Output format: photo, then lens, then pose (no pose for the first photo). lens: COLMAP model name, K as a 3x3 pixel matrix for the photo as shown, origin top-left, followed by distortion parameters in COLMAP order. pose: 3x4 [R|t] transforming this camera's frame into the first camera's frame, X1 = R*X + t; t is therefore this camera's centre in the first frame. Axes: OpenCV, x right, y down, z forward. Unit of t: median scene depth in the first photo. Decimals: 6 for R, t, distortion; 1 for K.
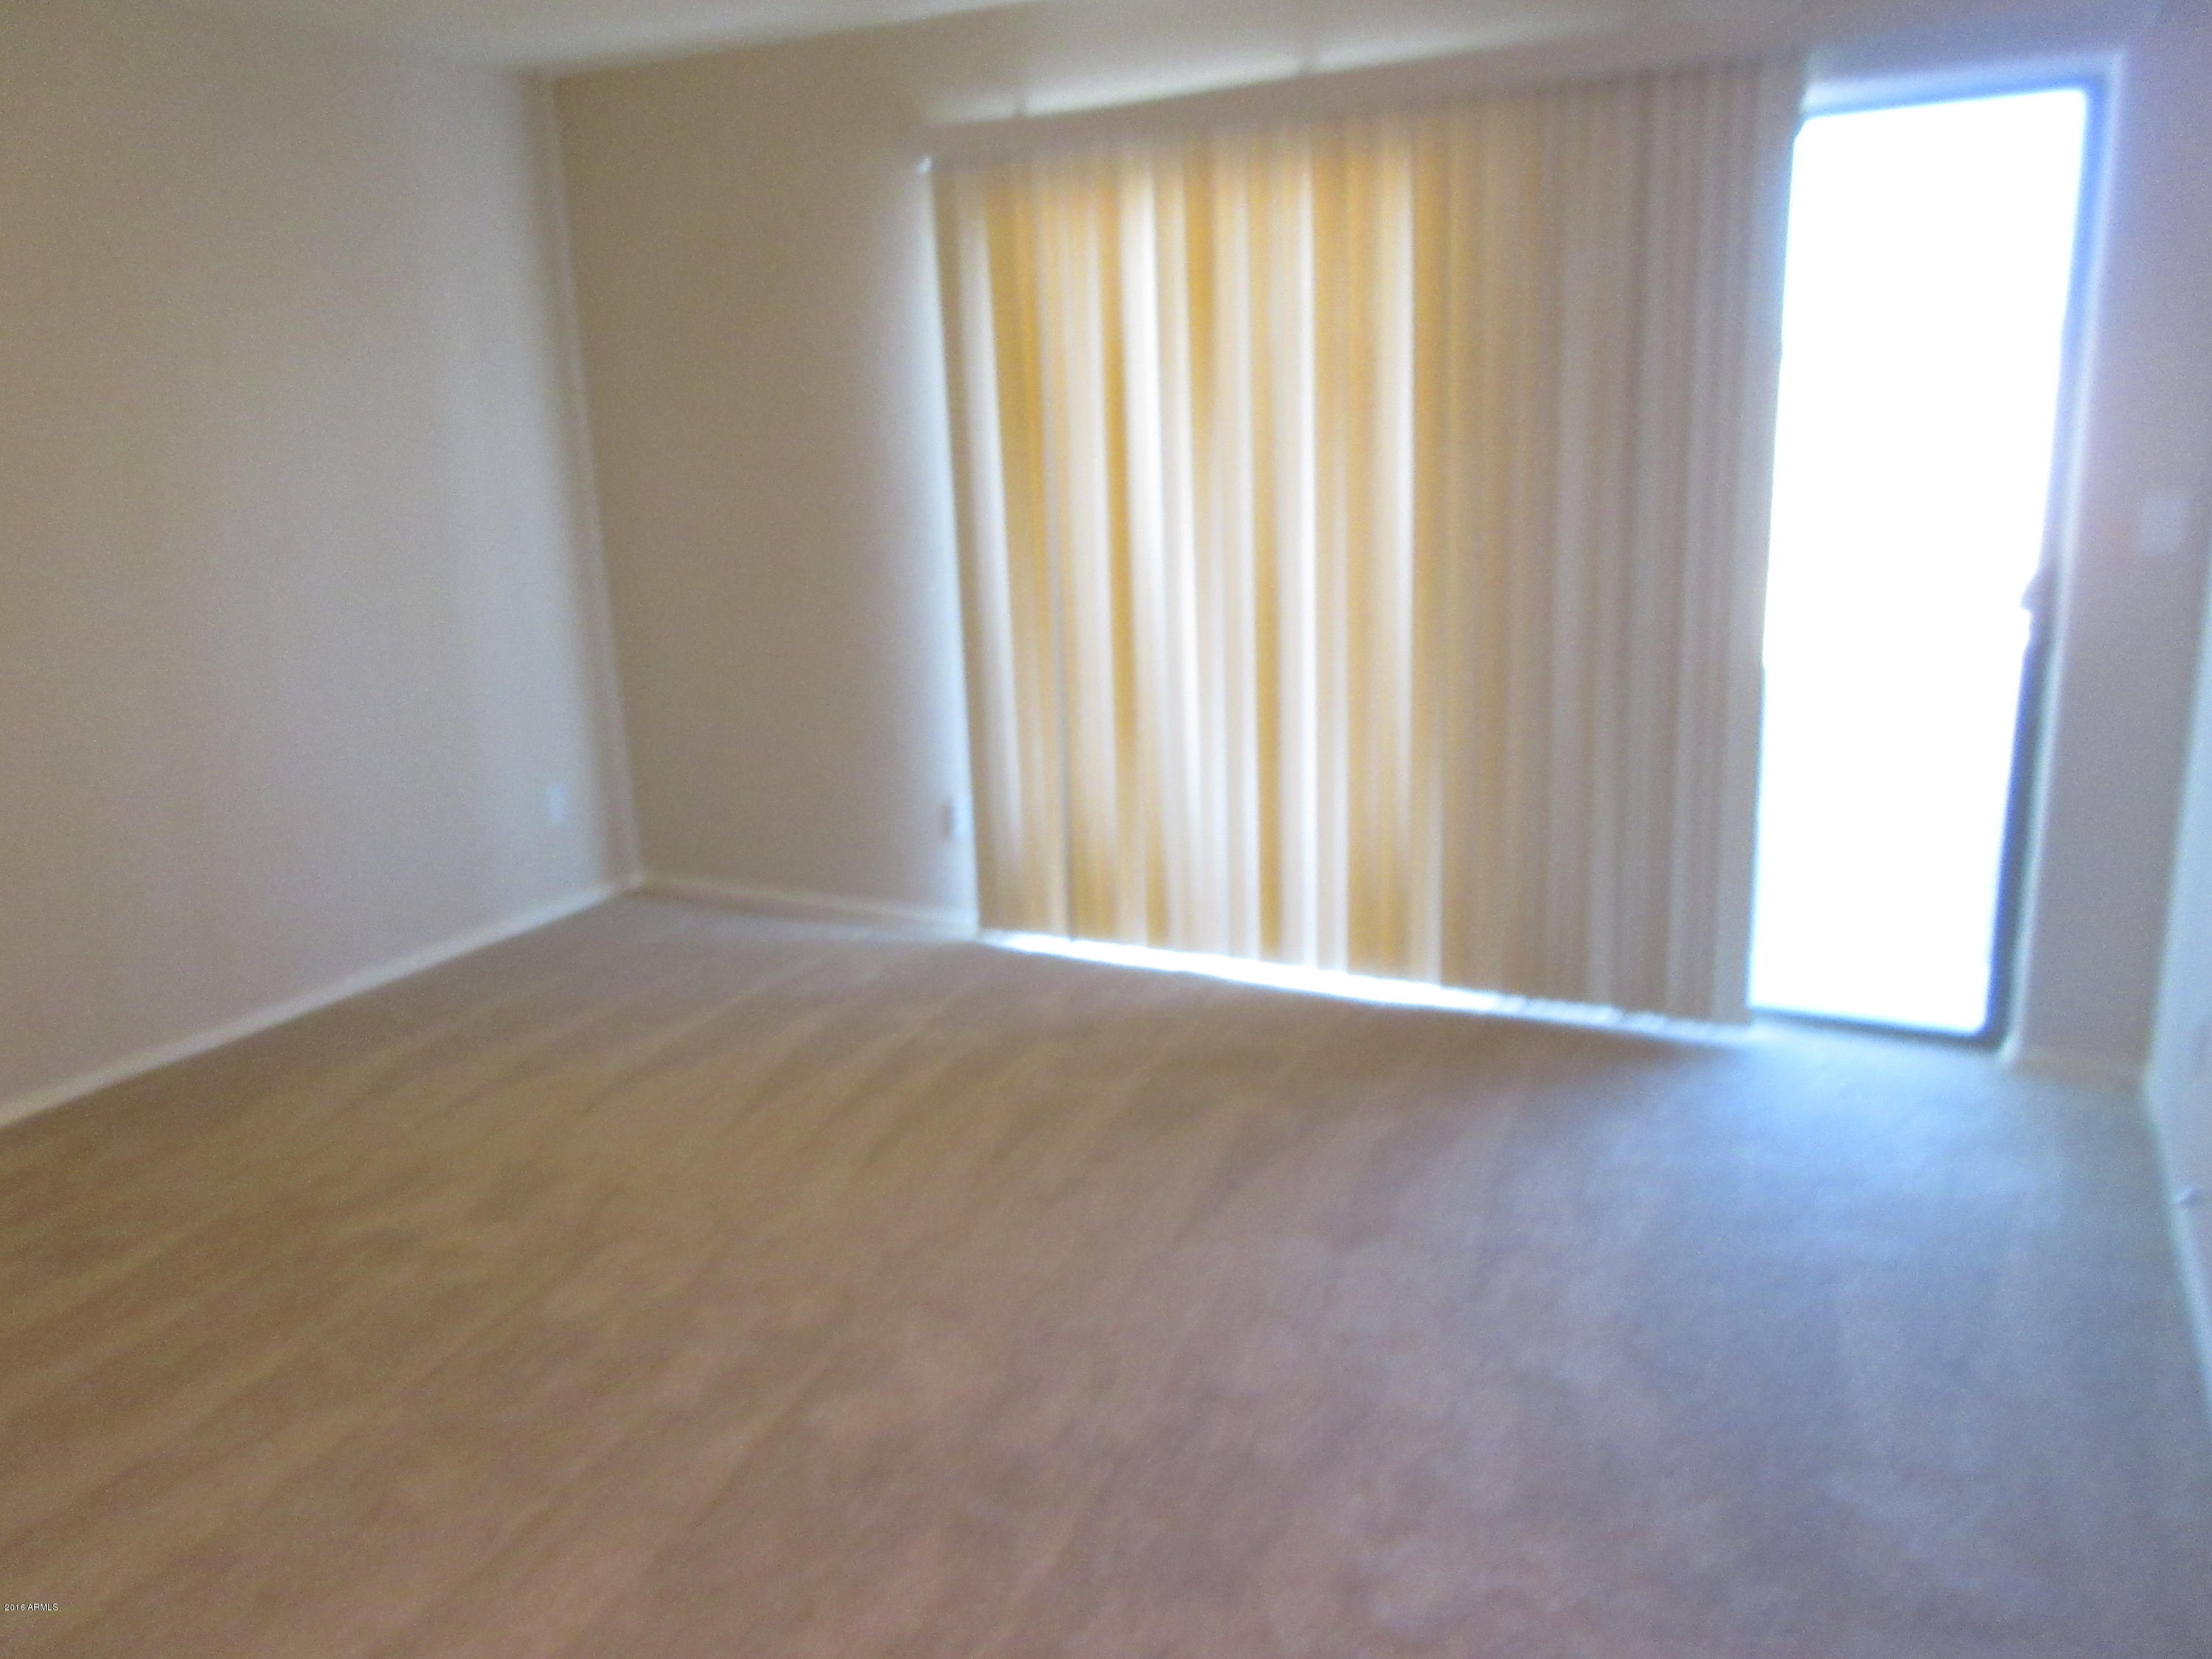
lens RADIAL K [[1653.8, 0, 1097.5], [0, 1653.8, 836.3], [0, 0, 1]] dist [-0.007891, 0.012426]
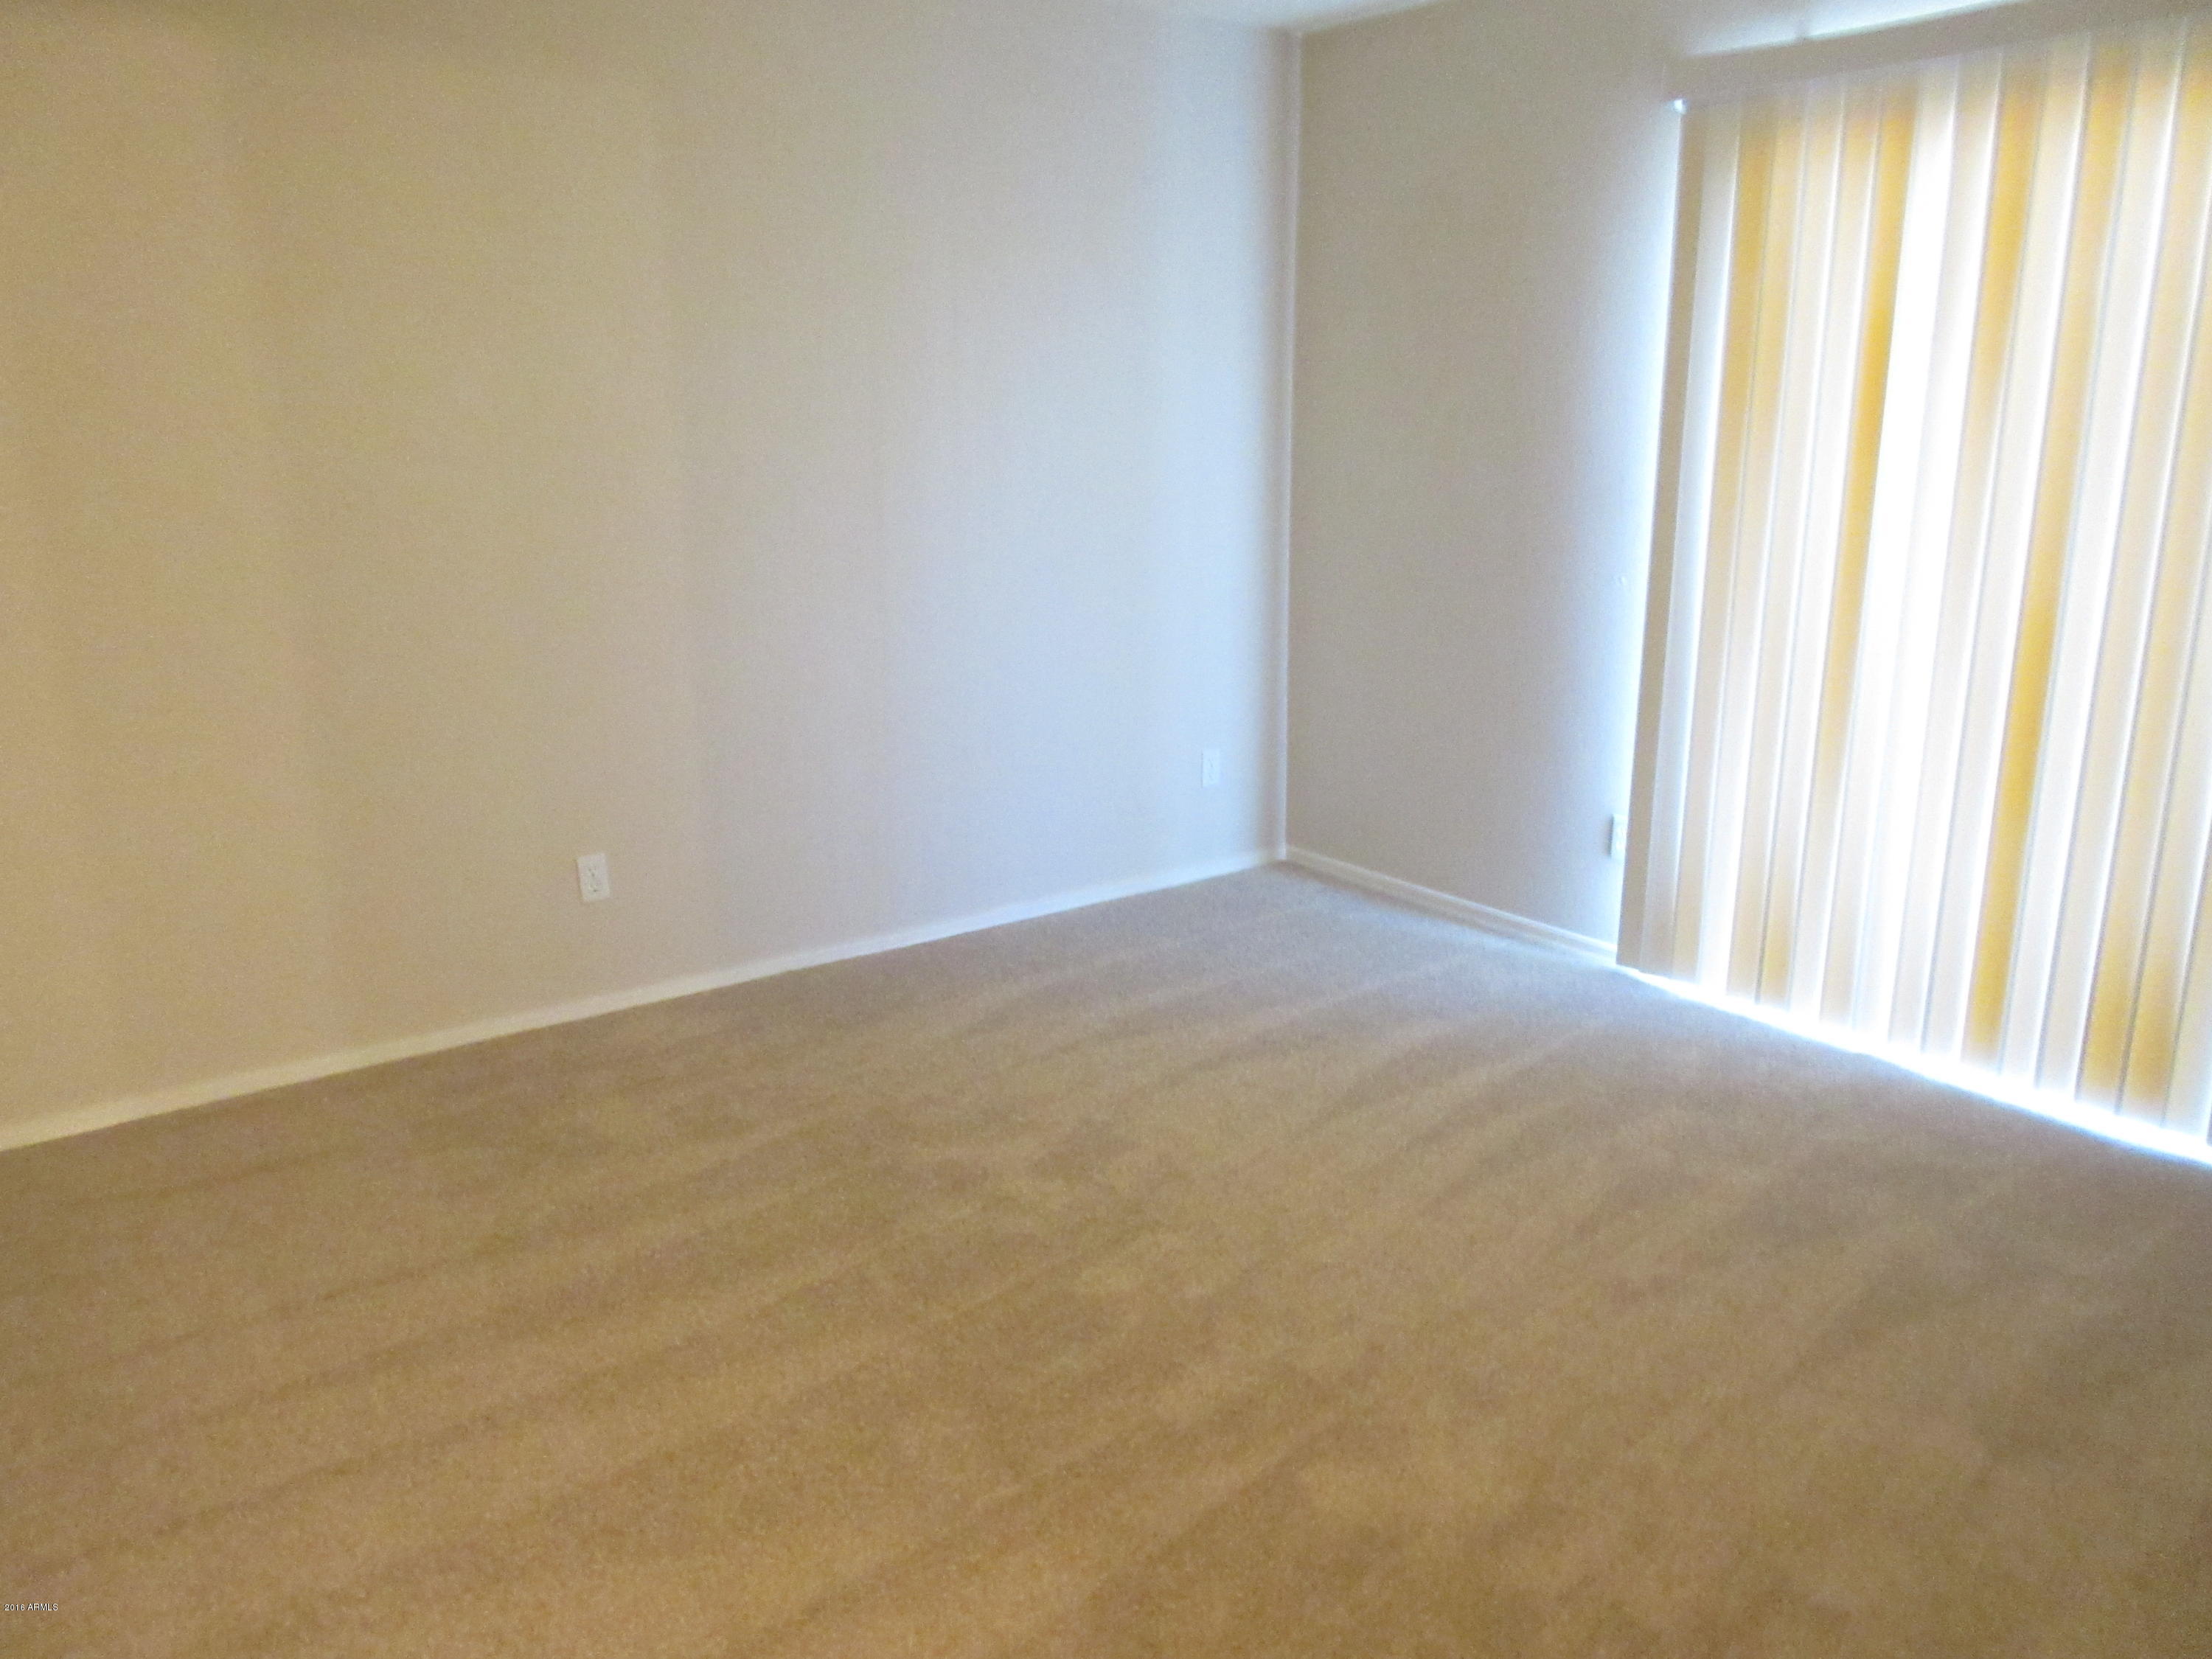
lens RADIAL K [[1653.8, 0, 1107.8], [0, 1653.8, 825.9], [0, 0, 1]] dist [-0.007891, 0.012426]
pose [[0.905019, 0.132332, -0.404262, 0.039941], [-0.130413, 0.990930, 0.032416, -0.014171], [0.404885, 0.023384, 0.914068, 0.099928]]
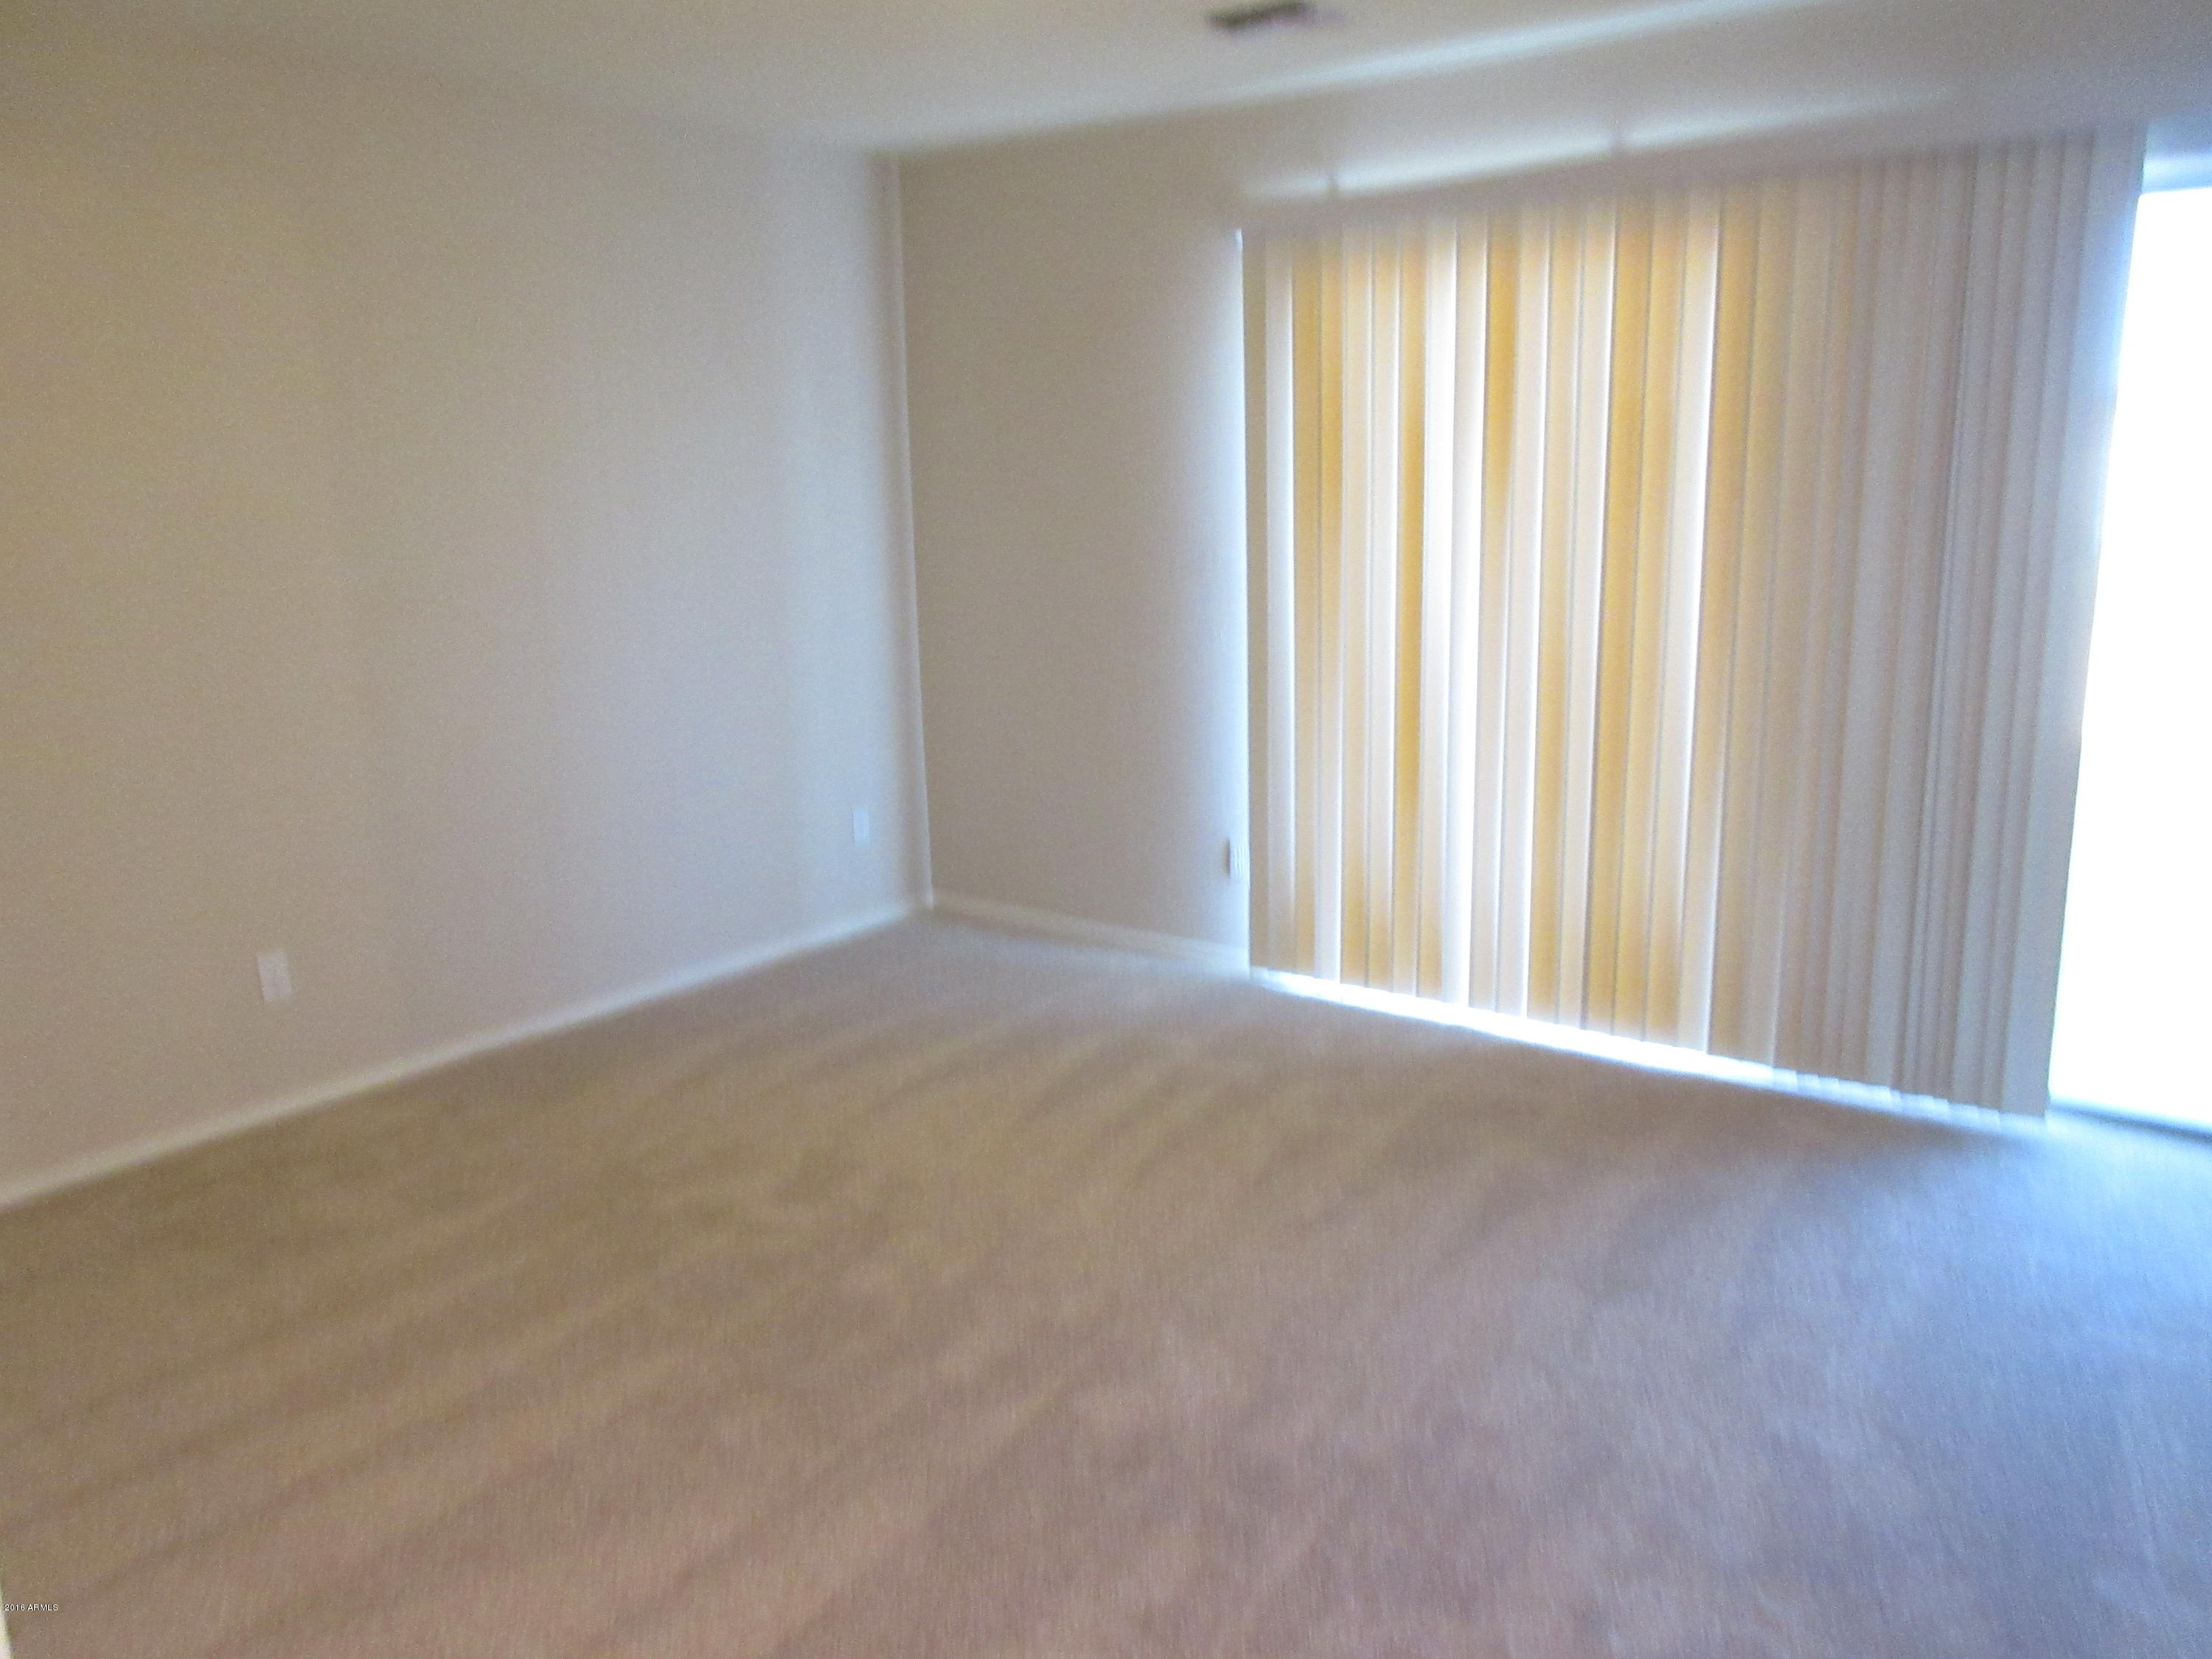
lens RADIAL K [[1653.8, 0, 1091.0], [0, 1653.8, 837.9], [0, 0, 1]] dist [-0.007891, 0.012426]
pose [[0.984979, 0.051808, -0.164720, -0.004733], [-0.055949, 0.998221, -0.020597, 0.003056], [0.163360, 0.029504, 0.986125, -0.060823]]
